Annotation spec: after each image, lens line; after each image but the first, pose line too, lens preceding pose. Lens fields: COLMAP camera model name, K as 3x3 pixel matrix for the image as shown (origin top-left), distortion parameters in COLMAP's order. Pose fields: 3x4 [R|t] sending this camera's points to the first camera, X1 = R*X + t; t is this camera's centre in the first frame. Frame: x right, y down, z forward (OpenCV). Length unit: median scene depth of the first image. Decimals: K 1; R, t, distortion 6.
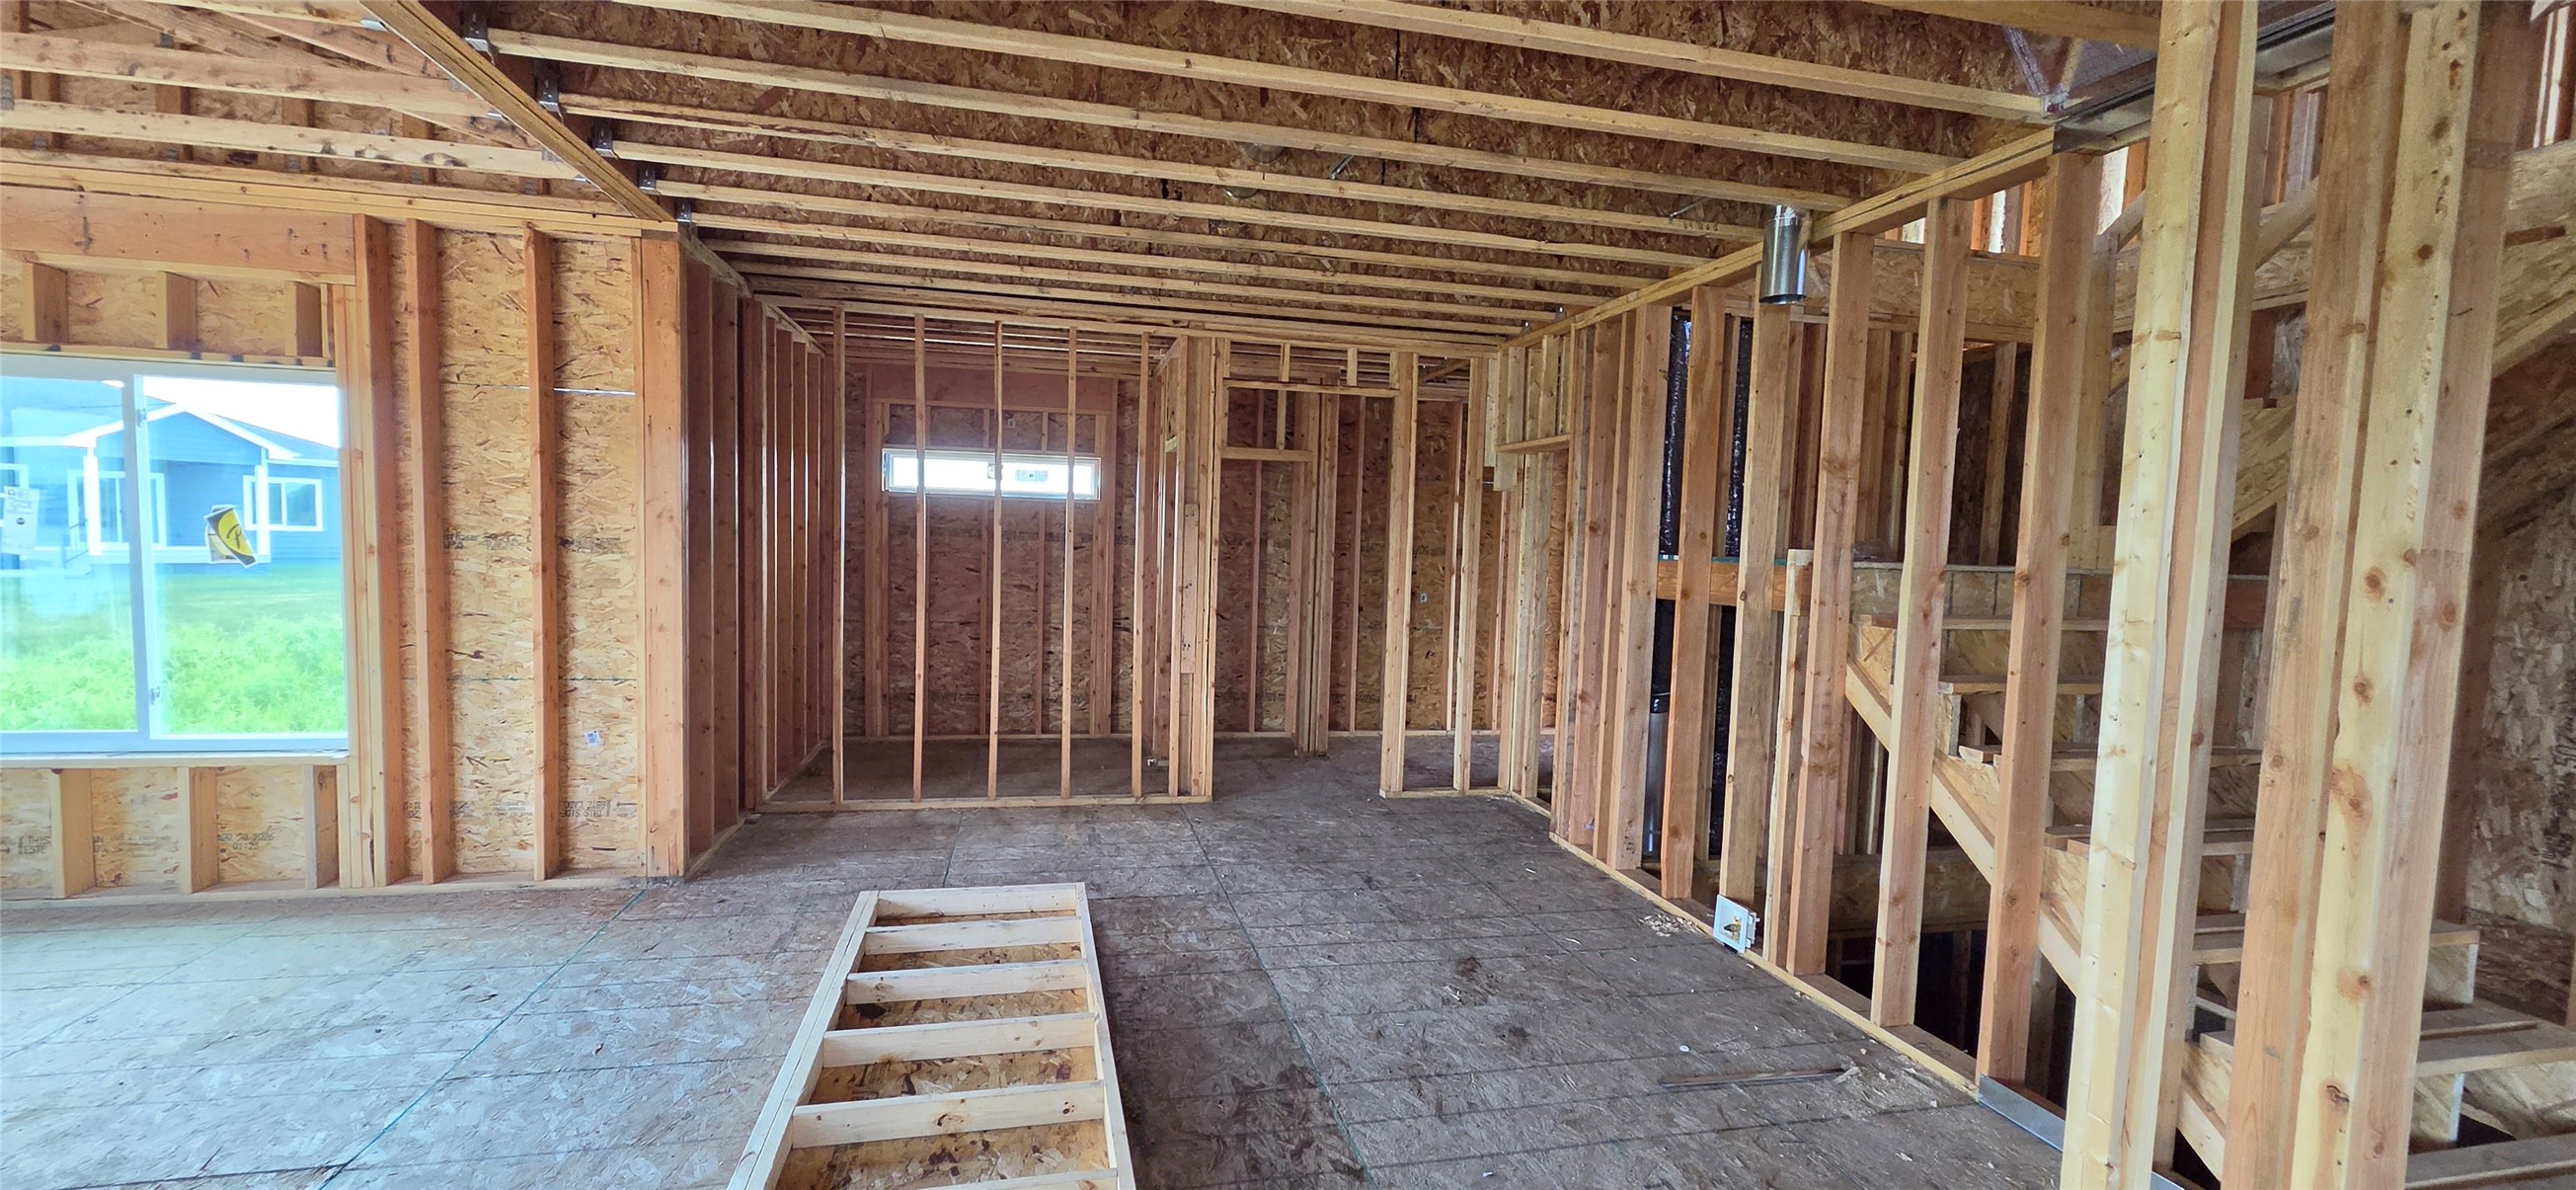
lens RADIAL K [[1051.8, 0, 1269.8], [0, 1051.8, 605.8], [0, 0, 1]] dist [0.001537, 0.000417]
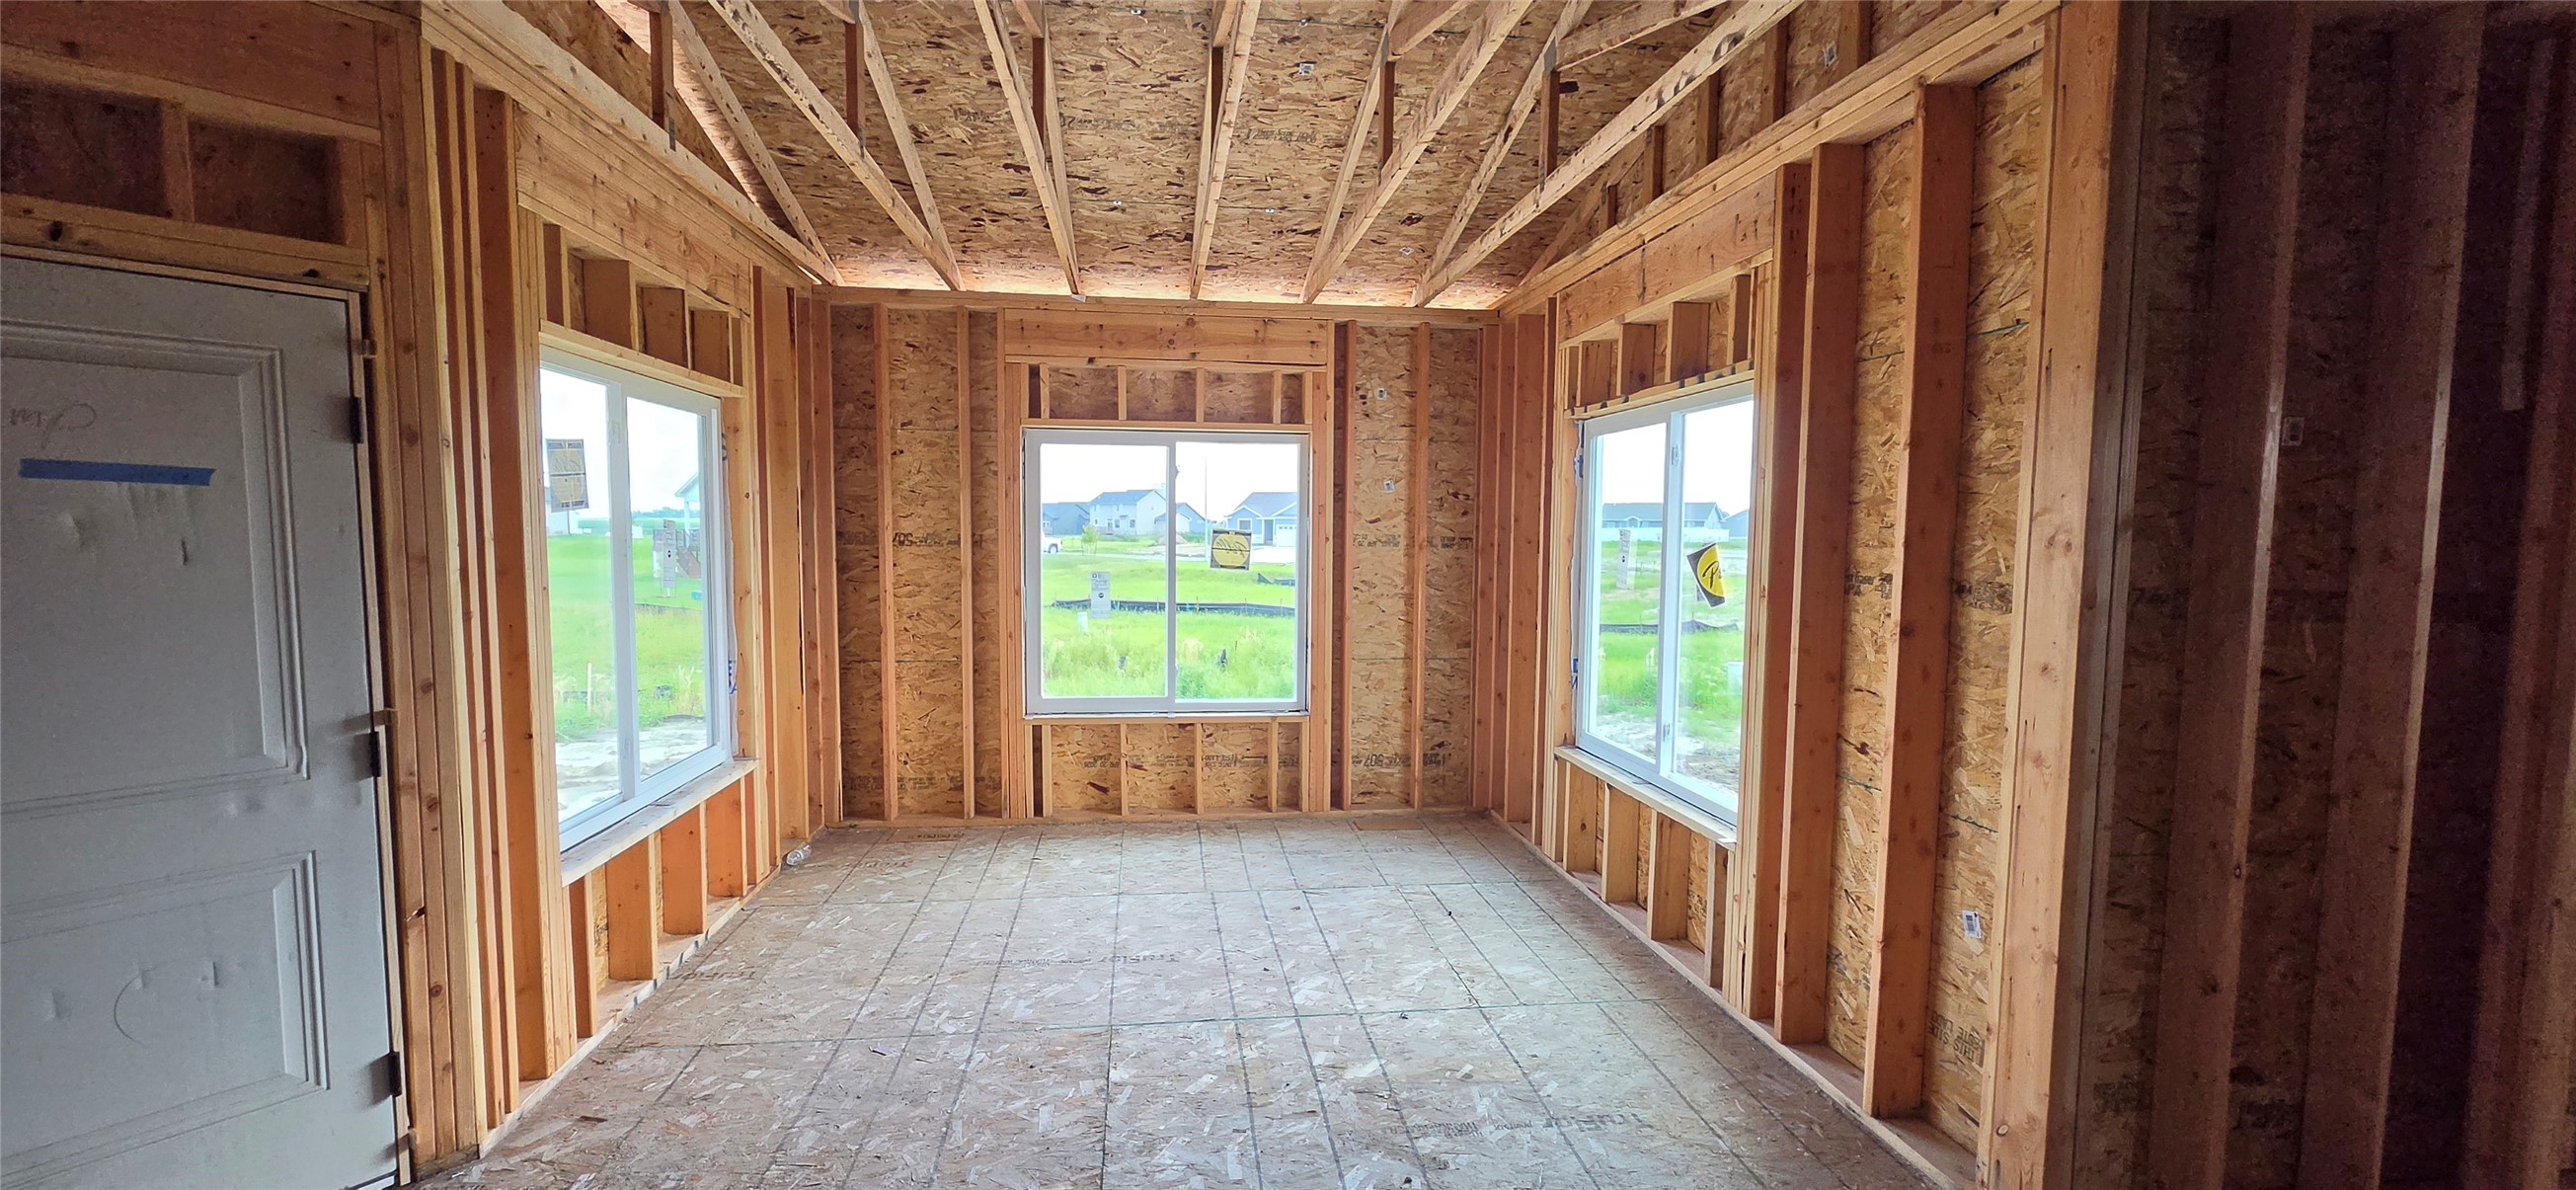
lens RADIAL K [[1051.8, 0, 1269.8], [0, 1051.8, 605.8], [0, 0, 1]] dist [0.001537, 0.000417]
pose [[-0.104355, 0.039890, -0.993740, -0.031043], [-0.073013, 0.996192, 0.047656, -0.054407], [0.991856, 0.077529, -0.101045, 0.713932]]
